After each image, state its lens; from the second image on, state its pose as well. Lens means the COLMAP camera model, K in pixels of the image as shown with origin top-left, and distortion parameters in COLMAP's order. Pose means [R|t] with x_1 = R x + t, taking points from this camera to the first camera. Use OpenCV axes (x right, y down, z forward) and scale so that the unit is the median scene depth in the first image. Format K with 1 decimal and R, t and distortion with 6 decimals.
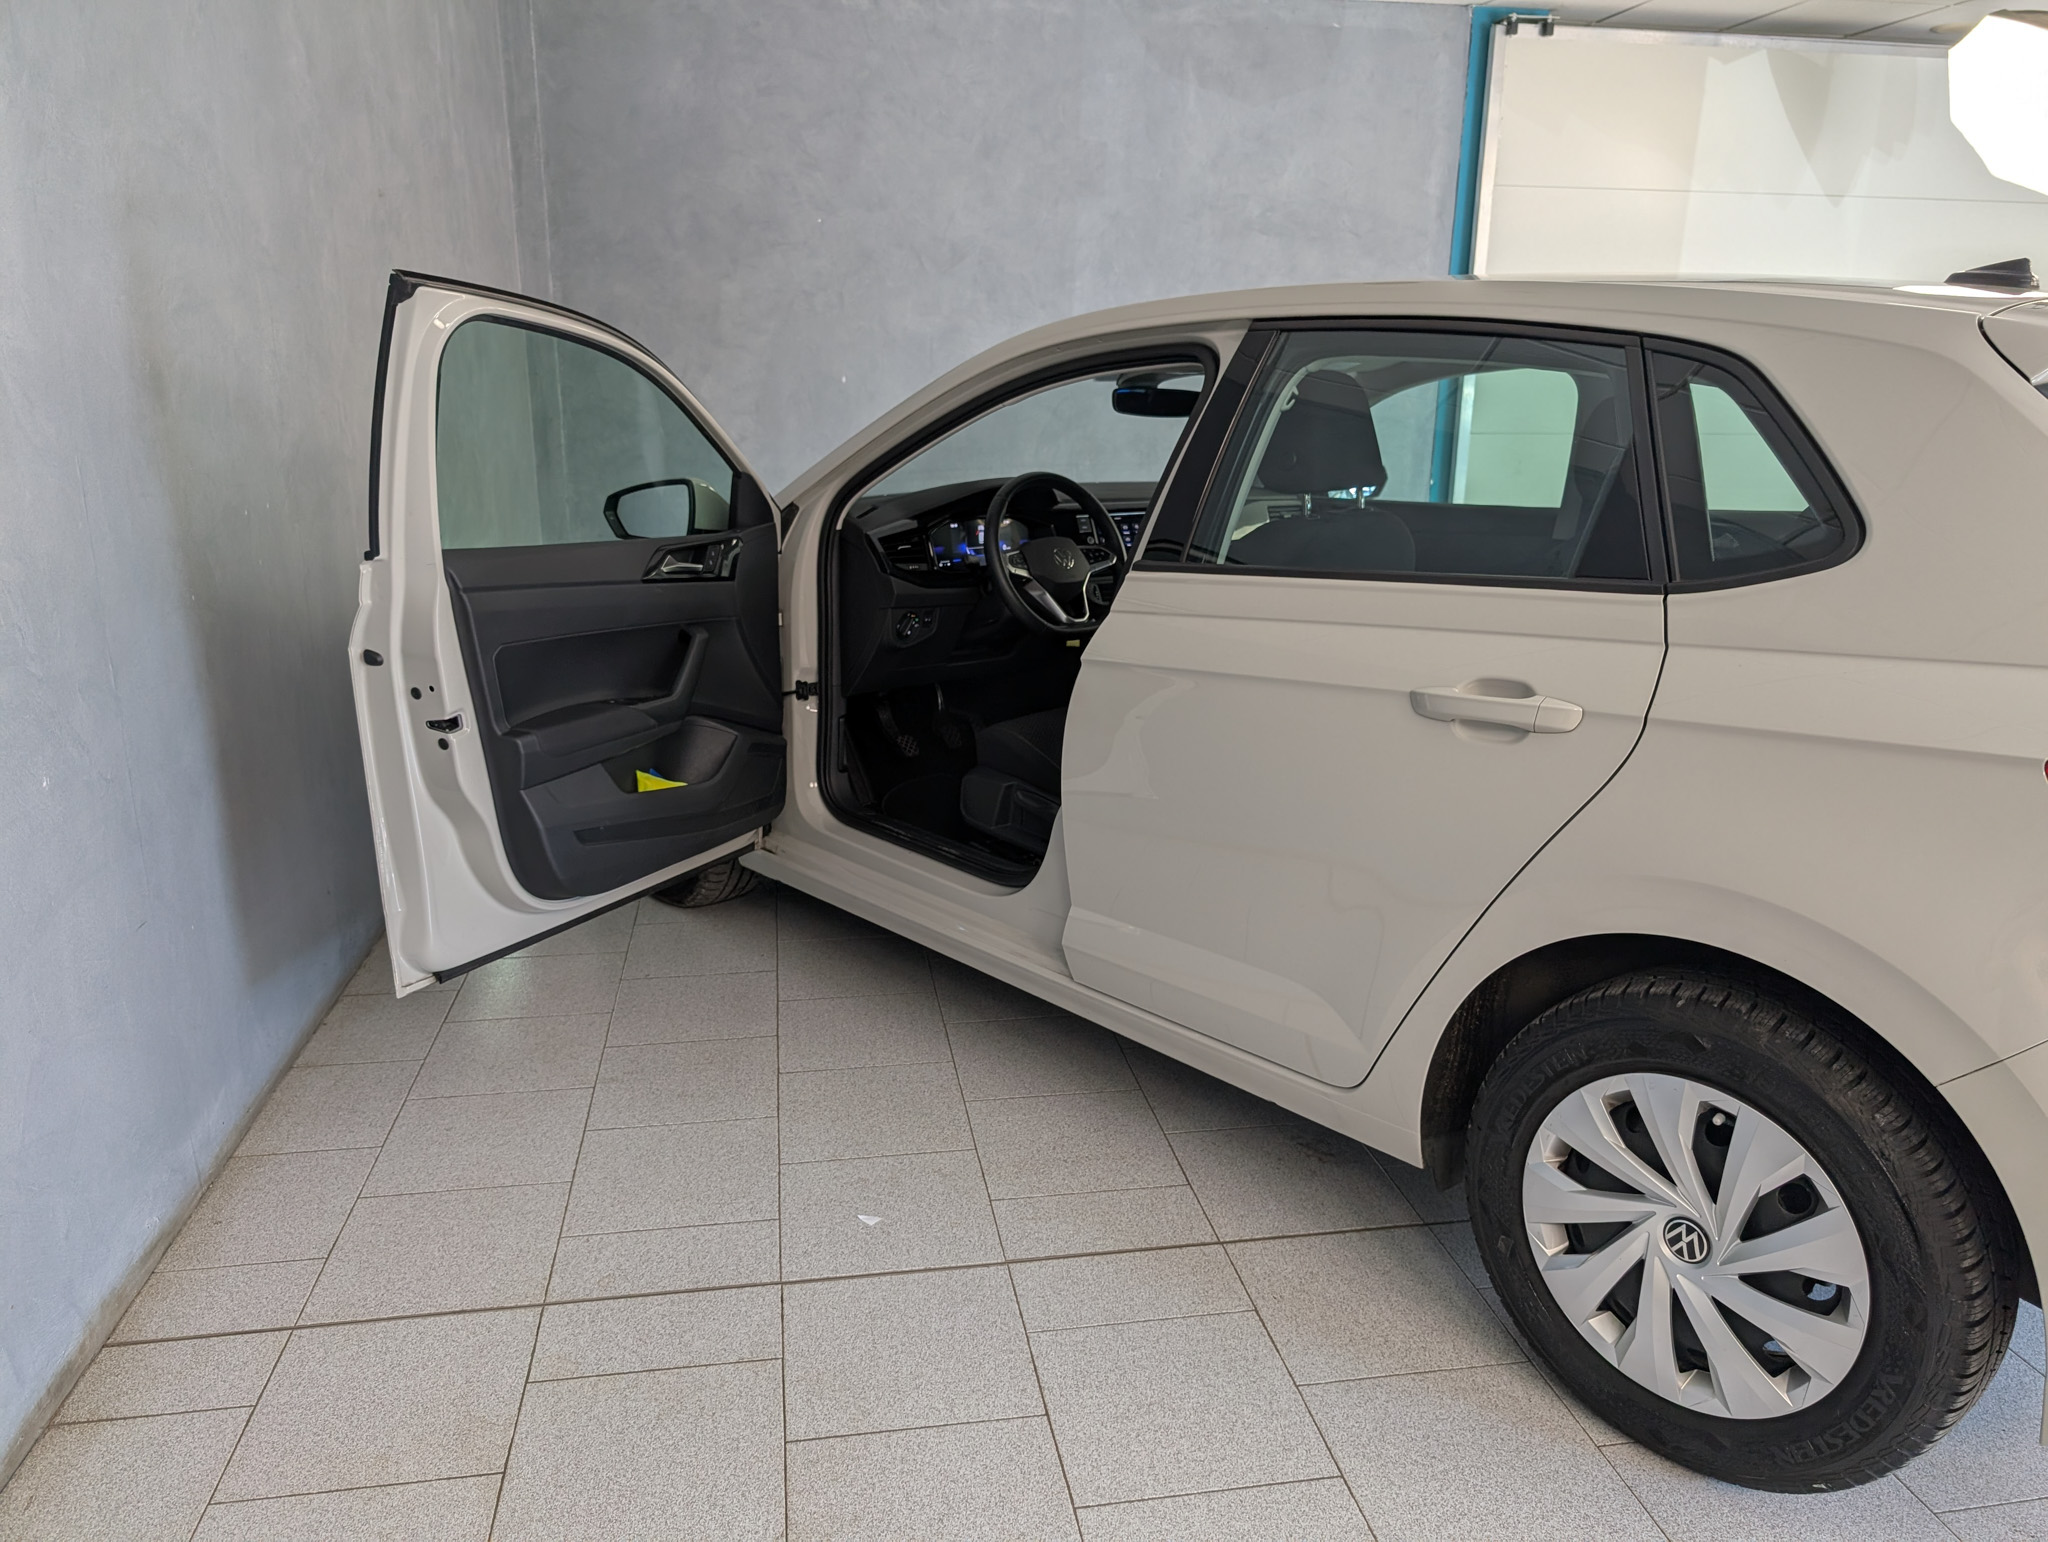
lens RADIAL K [[1577.9, 0, 1010.4], [0, 1577.9, 772.0], [0, 0, 1]] dist [0.066491, -0.086267]
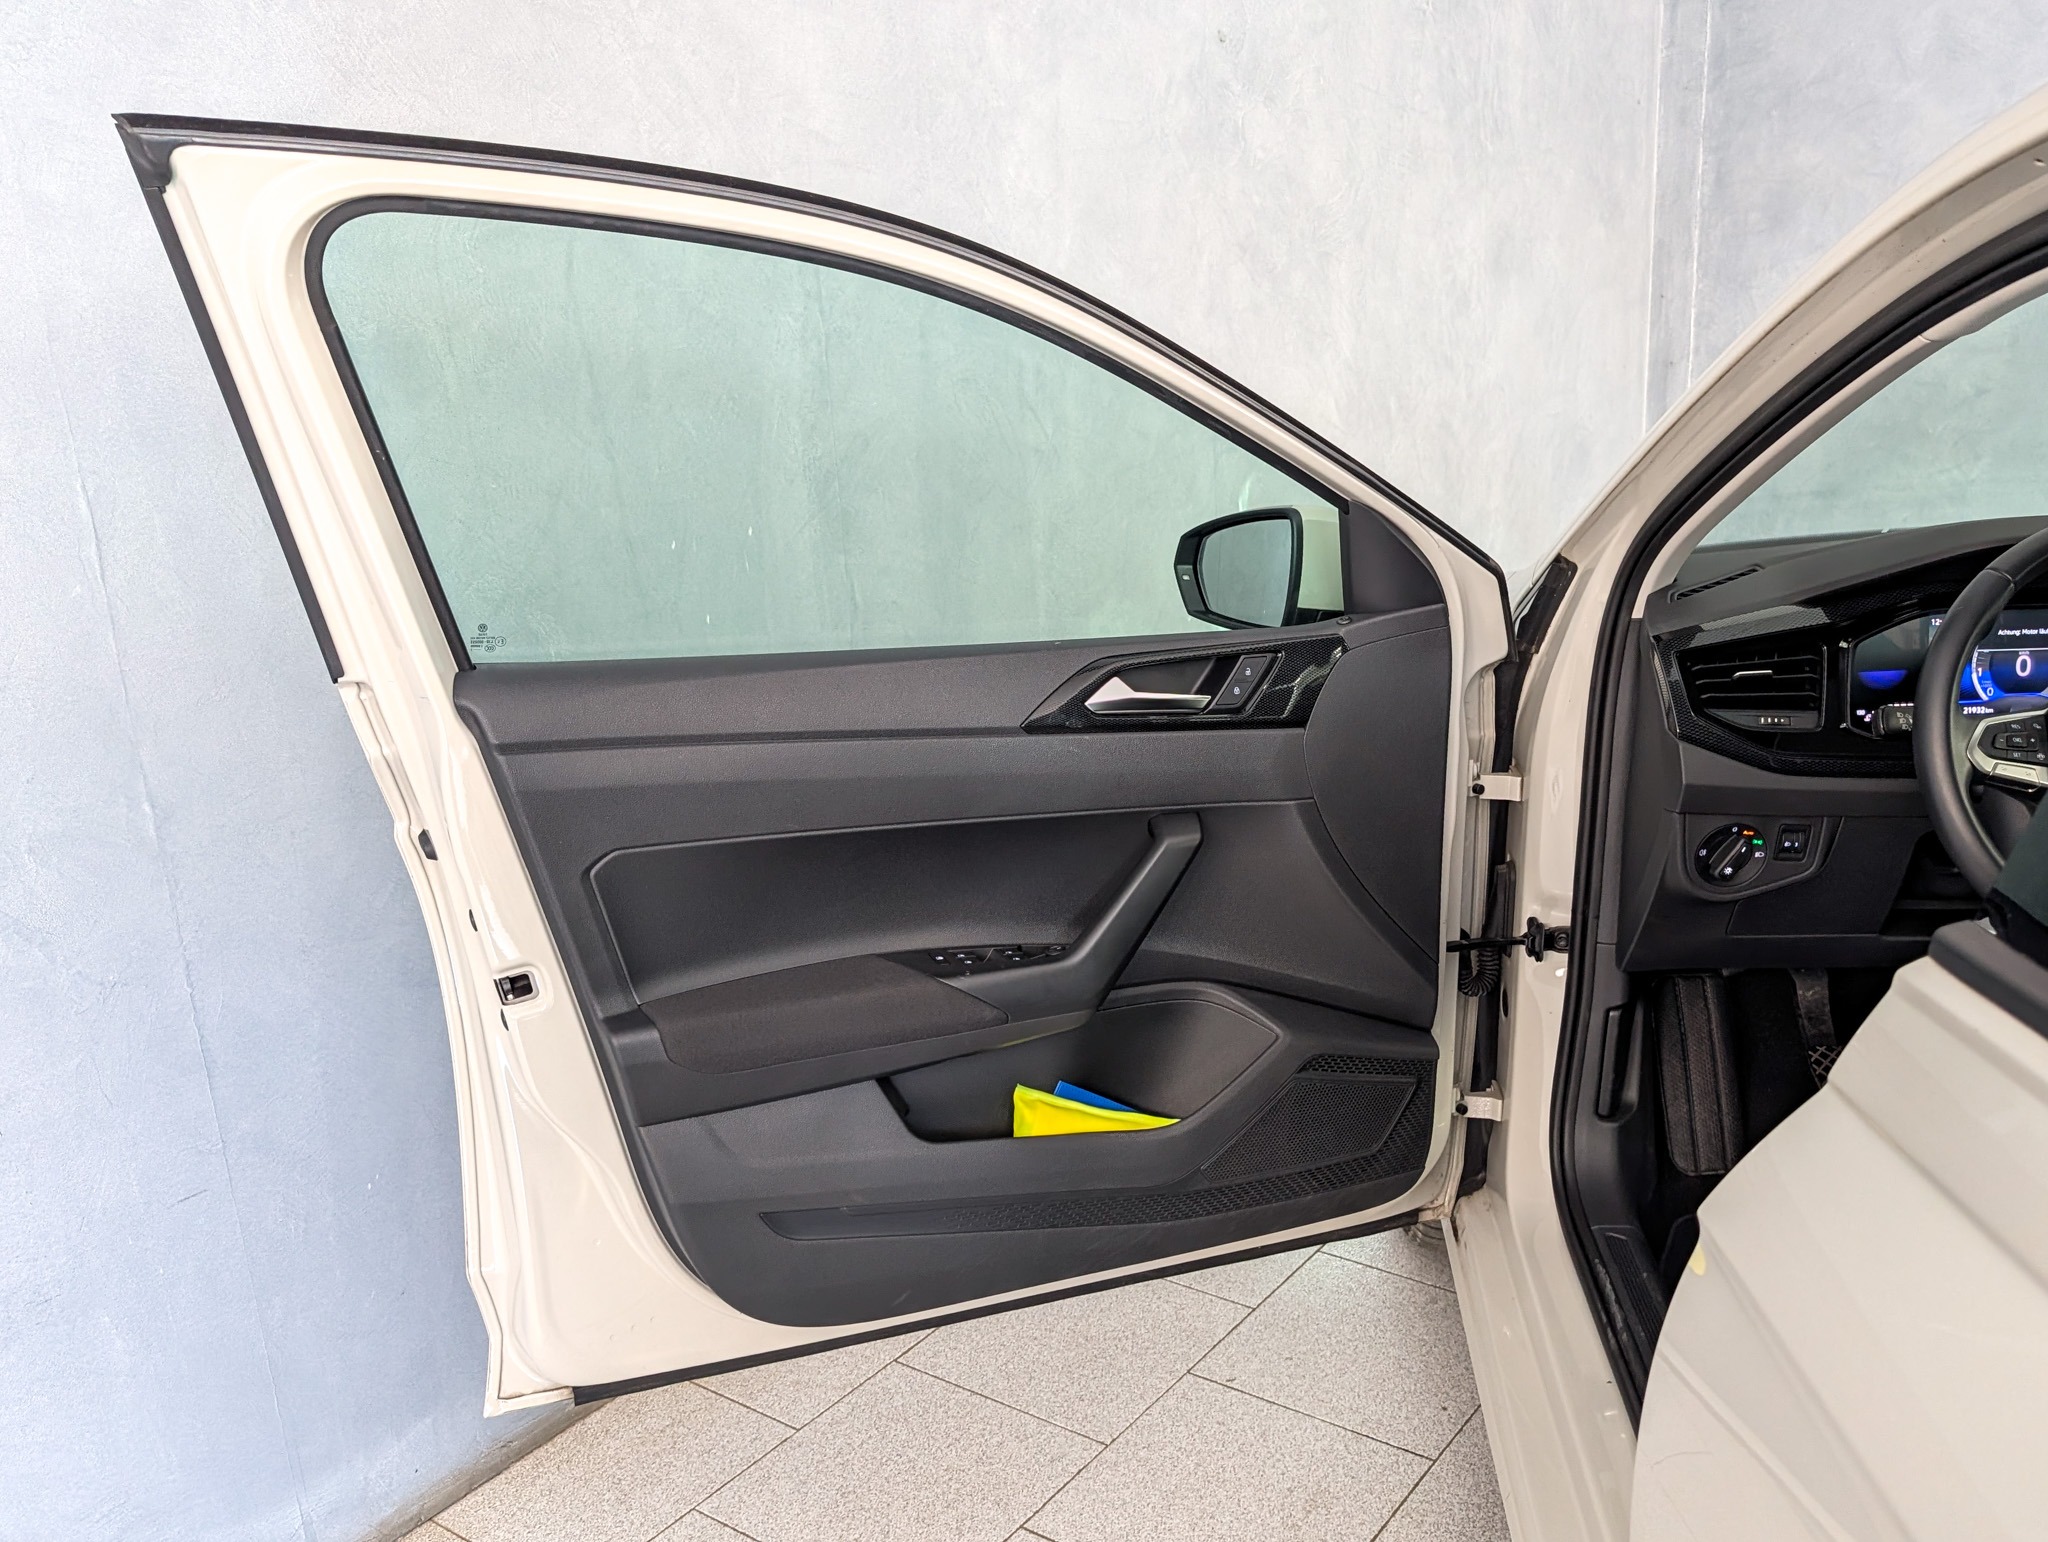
lens RADIAL K [[1737.4, 0, 1120.2], [0, 1737.4, 837.4], [0, 0, 1]] dist [0.093822, -0.221178]
pose [[0.722479, 0.161740, -0.672208, 0.136695], [-0.126450, 0.986765, 0.101520, -0.125604], [0.679731, 0.011655, 0.733369, 0.538043]]
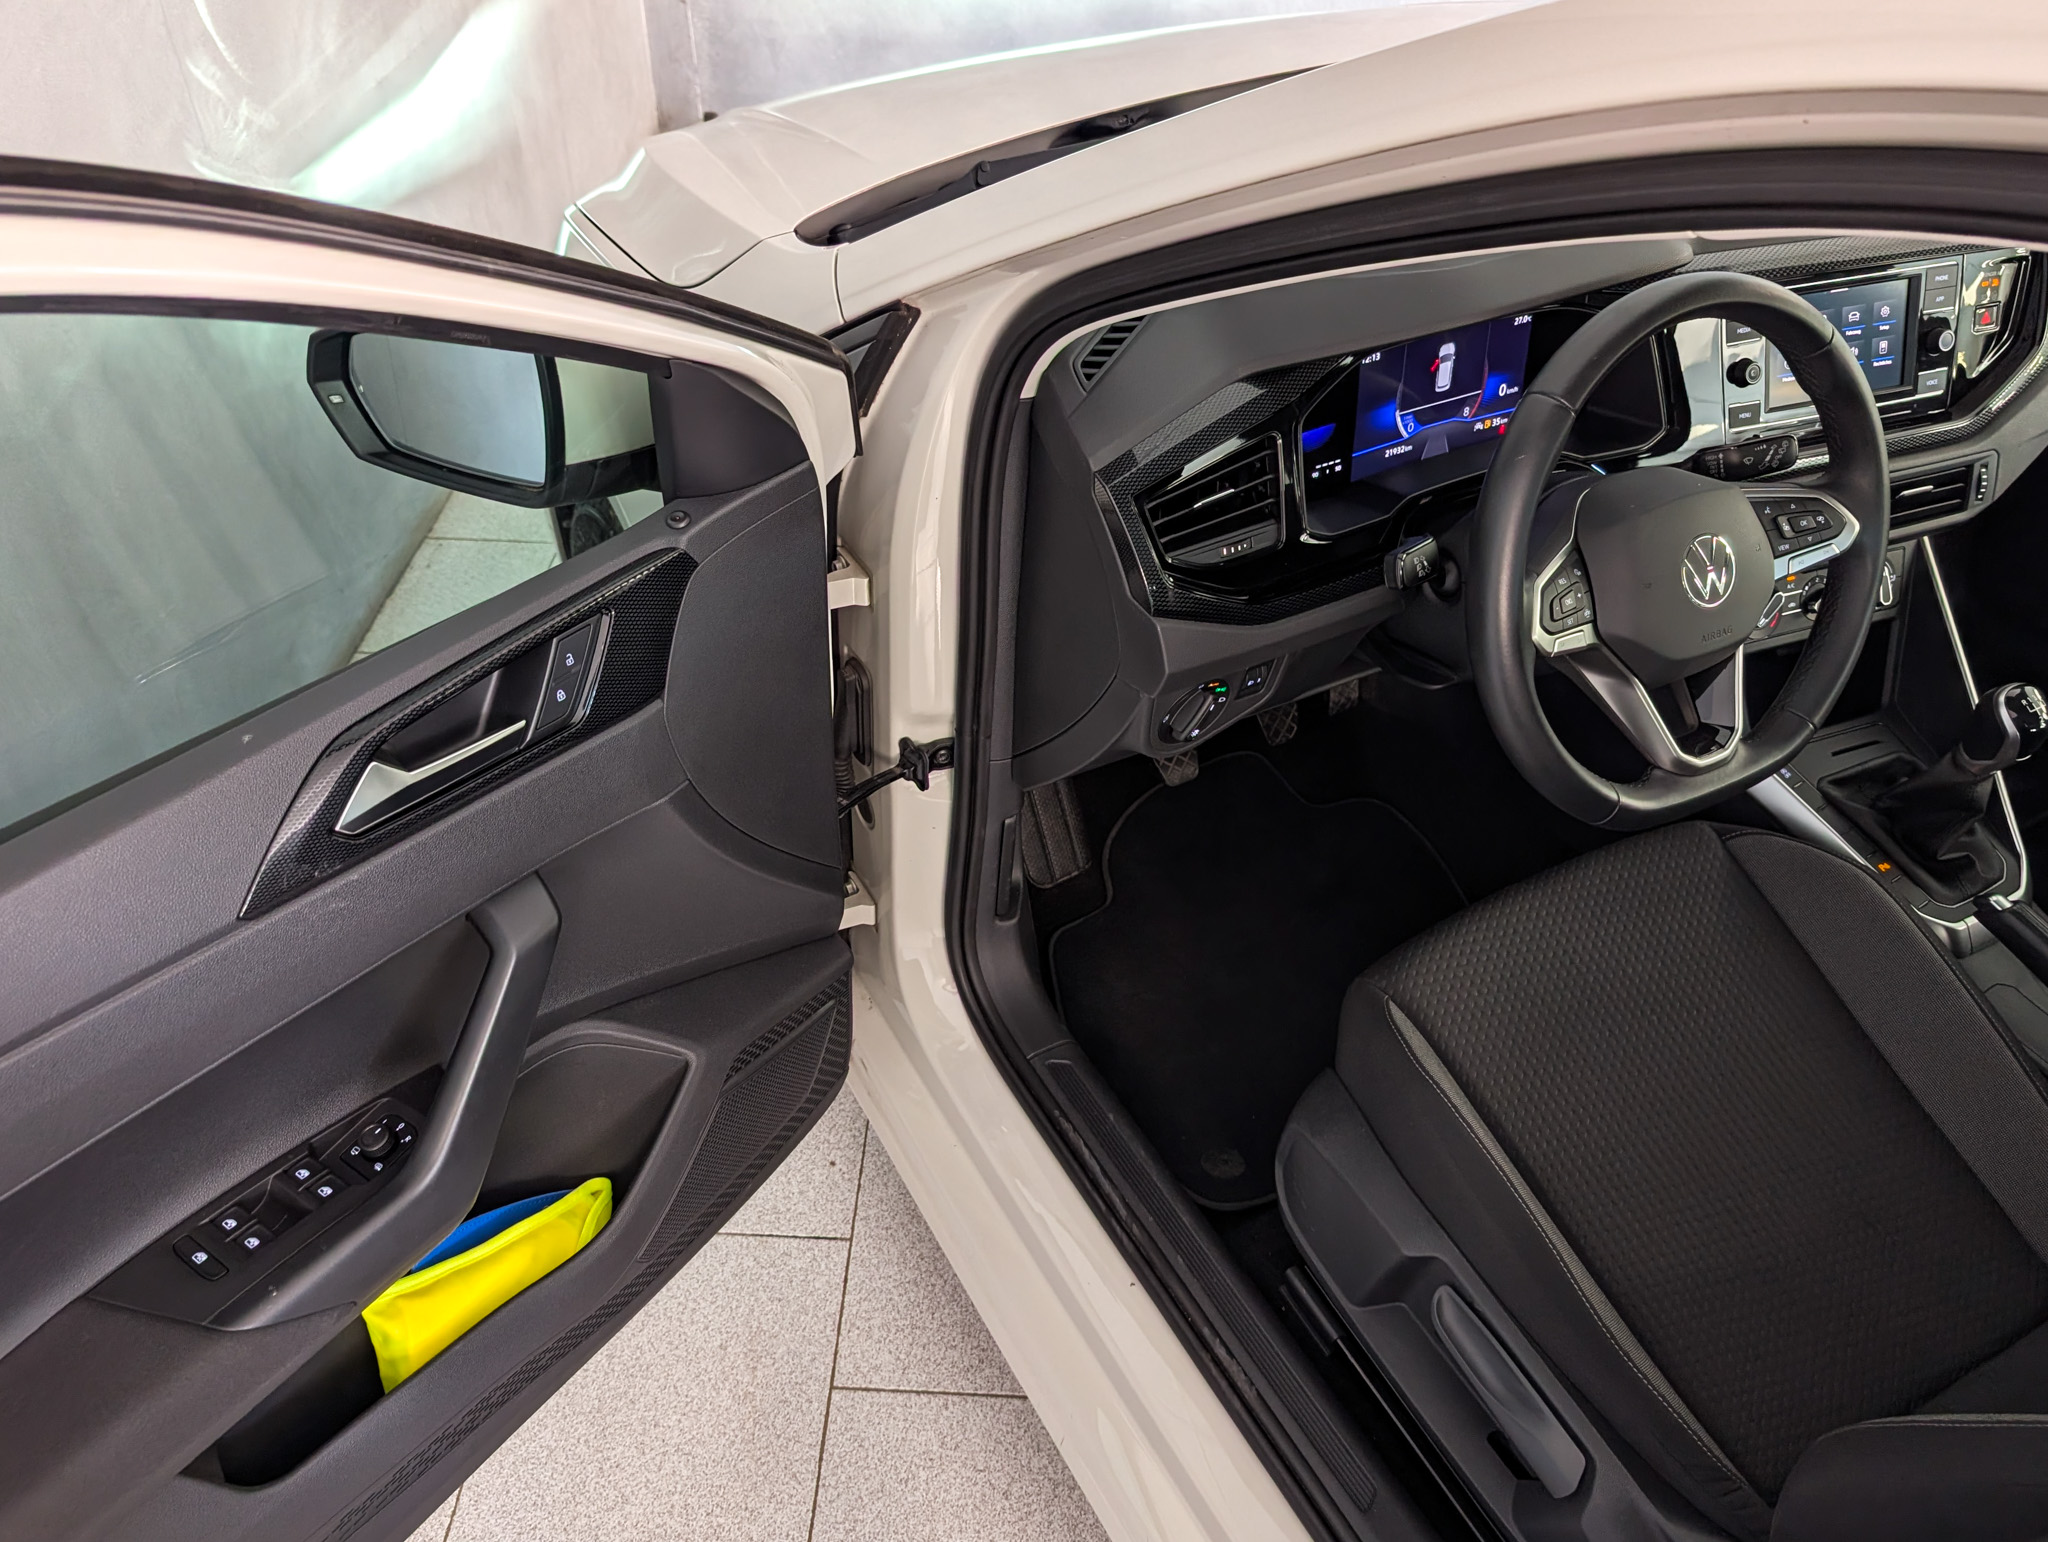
lens RADIAL K [[1577.9, 0, 1010.4], [0, 1577.9, 772.0], [0, 0, 1]] dist [0.066491, -0.086267]
pose [[0.980279, 0.137364, -0.142070, -0.054022], [-0.058810, 0.889118, 0.453884, -0.240360], [0.188664, -0.436578, 0.879662, 0.679512]]
